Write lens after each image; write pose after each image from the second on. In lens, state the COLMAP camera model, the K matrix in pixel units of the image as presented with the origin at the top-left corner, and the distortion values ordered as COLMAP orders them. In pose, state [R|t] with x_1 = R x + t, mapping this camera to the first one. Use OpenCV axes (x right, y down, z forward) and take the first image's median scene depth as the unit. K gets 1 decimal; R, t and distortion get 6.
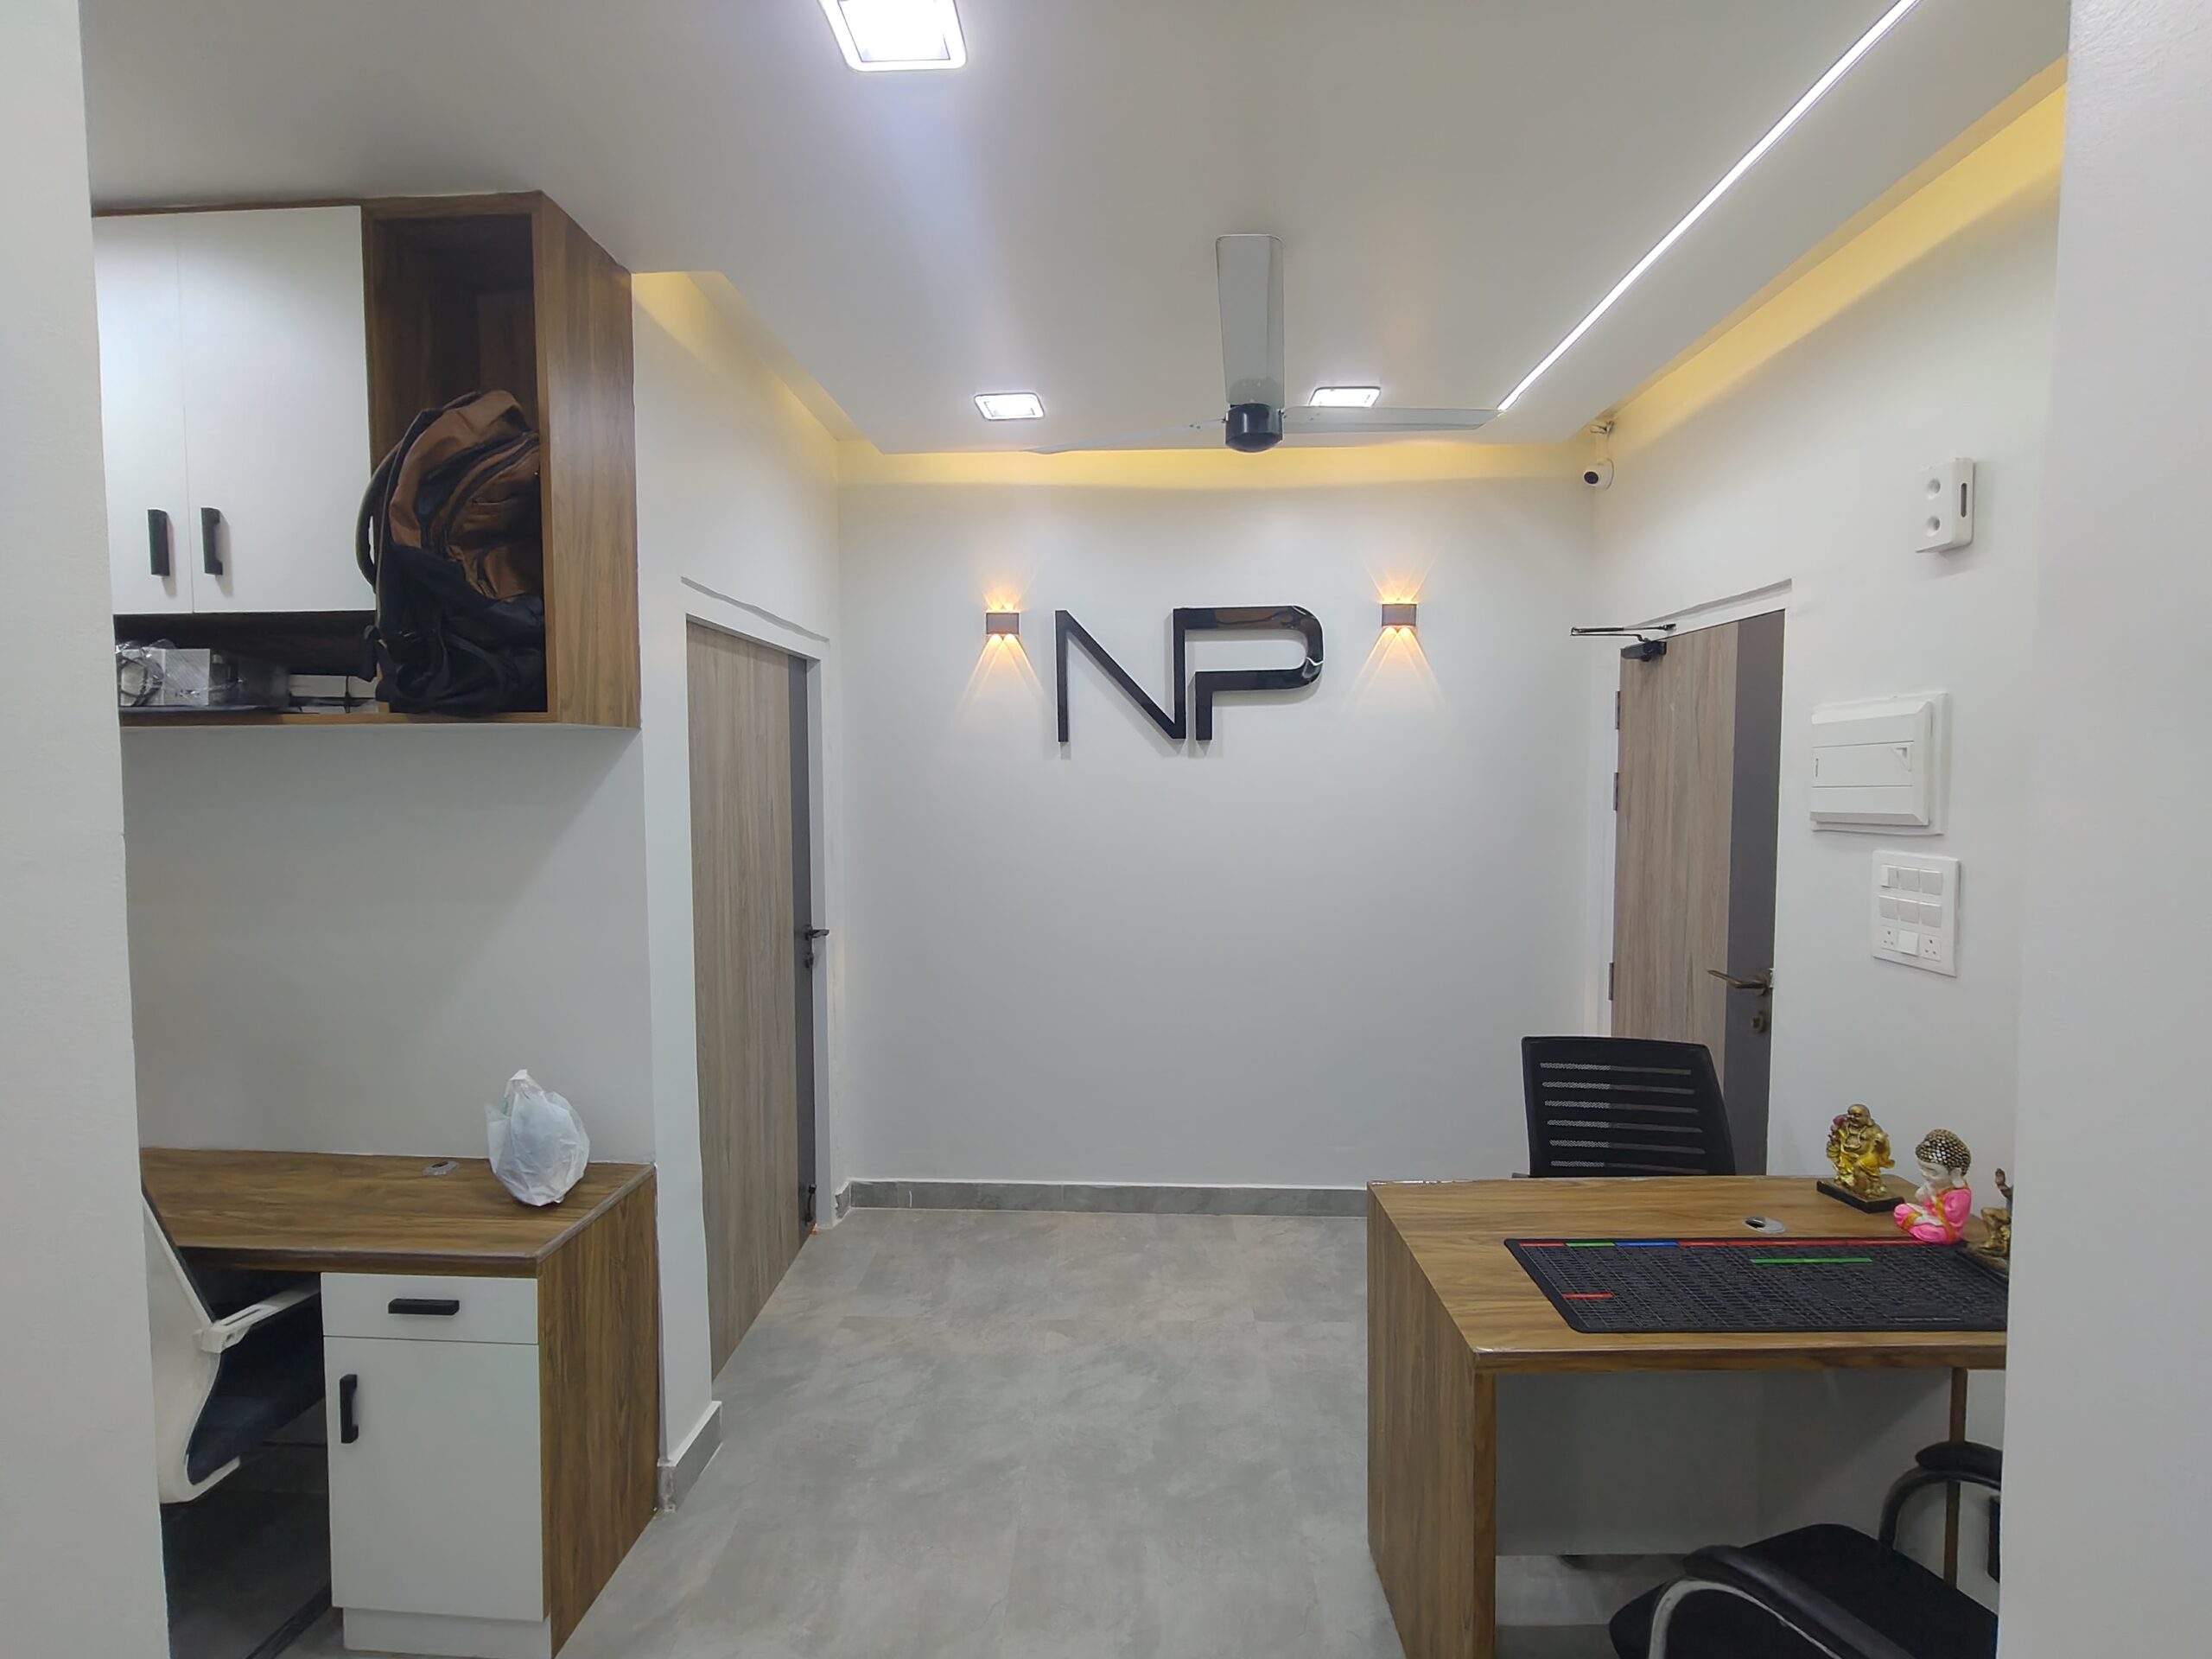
lens RADIAL K [[1038.9, 0, 1094.3], [0, 1038.9, 811.3], [0, 0, 1]] dist [-0.004491, 0.000458]
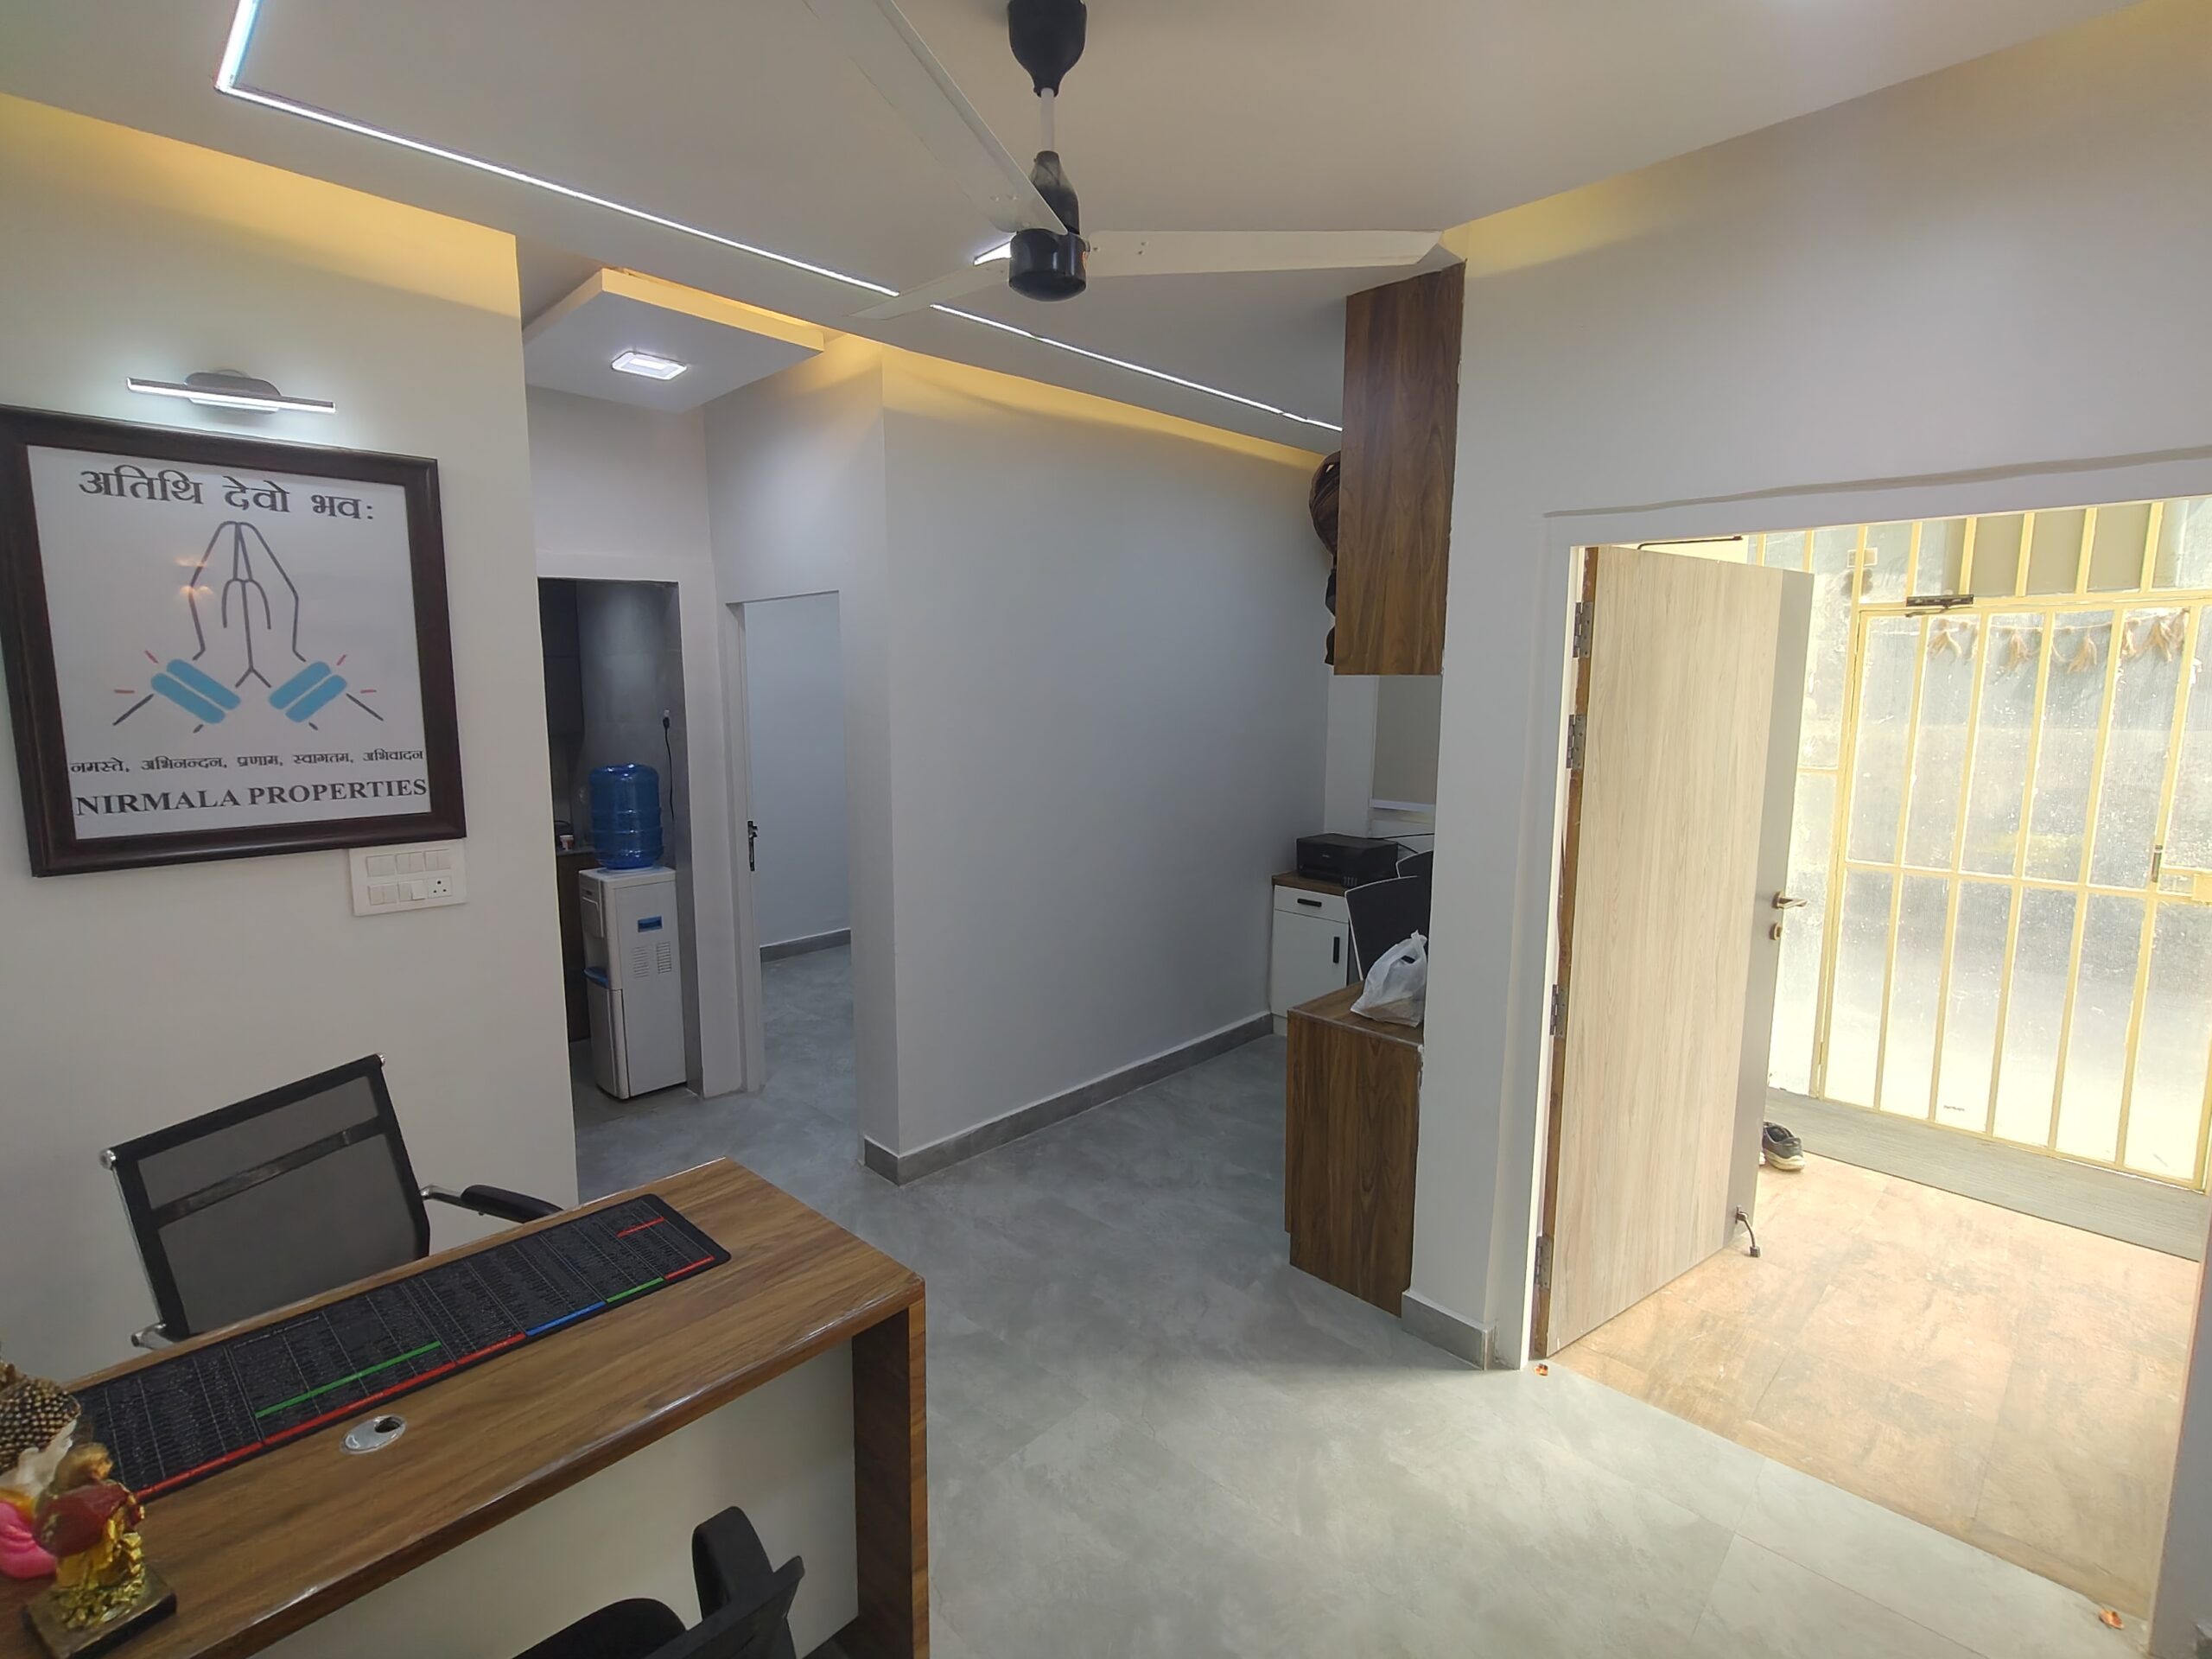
lens RADIAL K [[1038.9, 0, 1099.7], [0, 1038.9, 811.7], [0, 0, 1]] dist [-0.004491, 0.000458]
pose [[-0.669081, 0.096955, -0.736838, 0.590459], [-0.032417, 0.986703, 0.159269, -0.087903], [0.742482, 0.130450, -0.657041, 1.301978]]
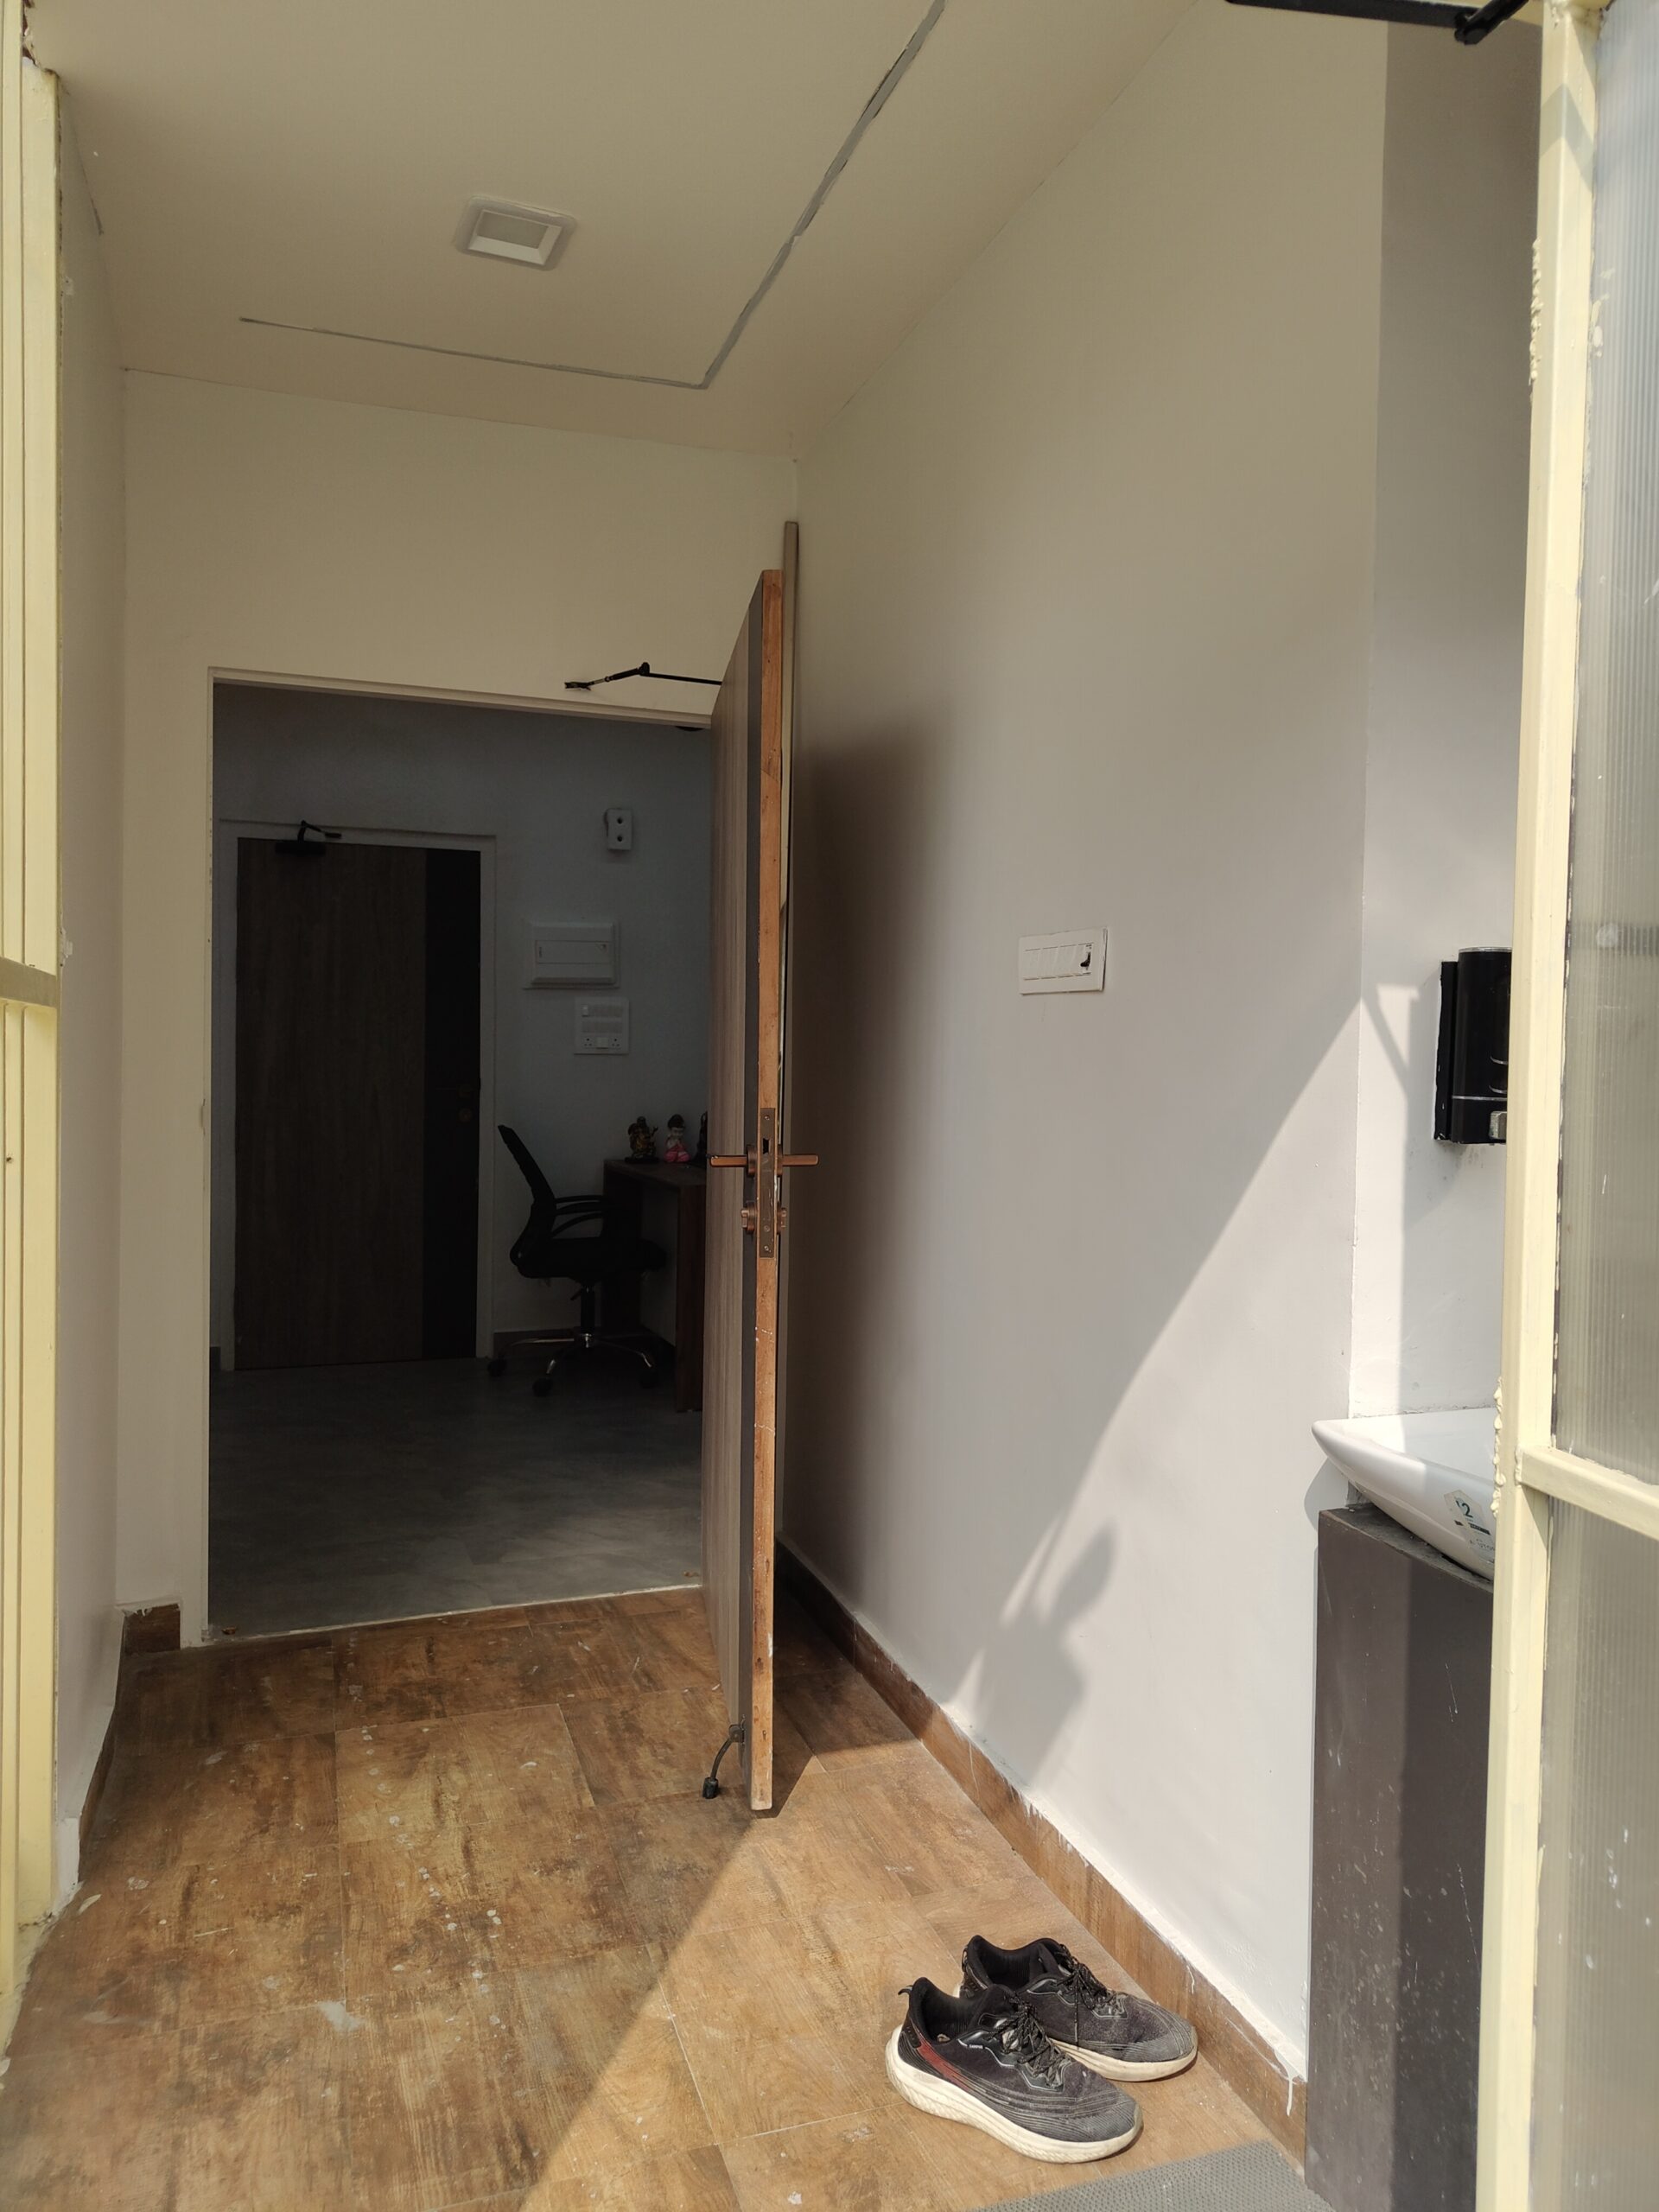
lens RADIAL K [[1523.0, 0, 836.5], [0, 1523.0, 1108.1], [0, 0, 1]] dist [0.002288, -0.000739]
pose [[-0.390142, -0.037607, 0.919987, -1.753696], [0.023918, 0.998414, 0.050956, 0.095135], [-0.920444, 0.041884, -0.388624, 1.438623]]
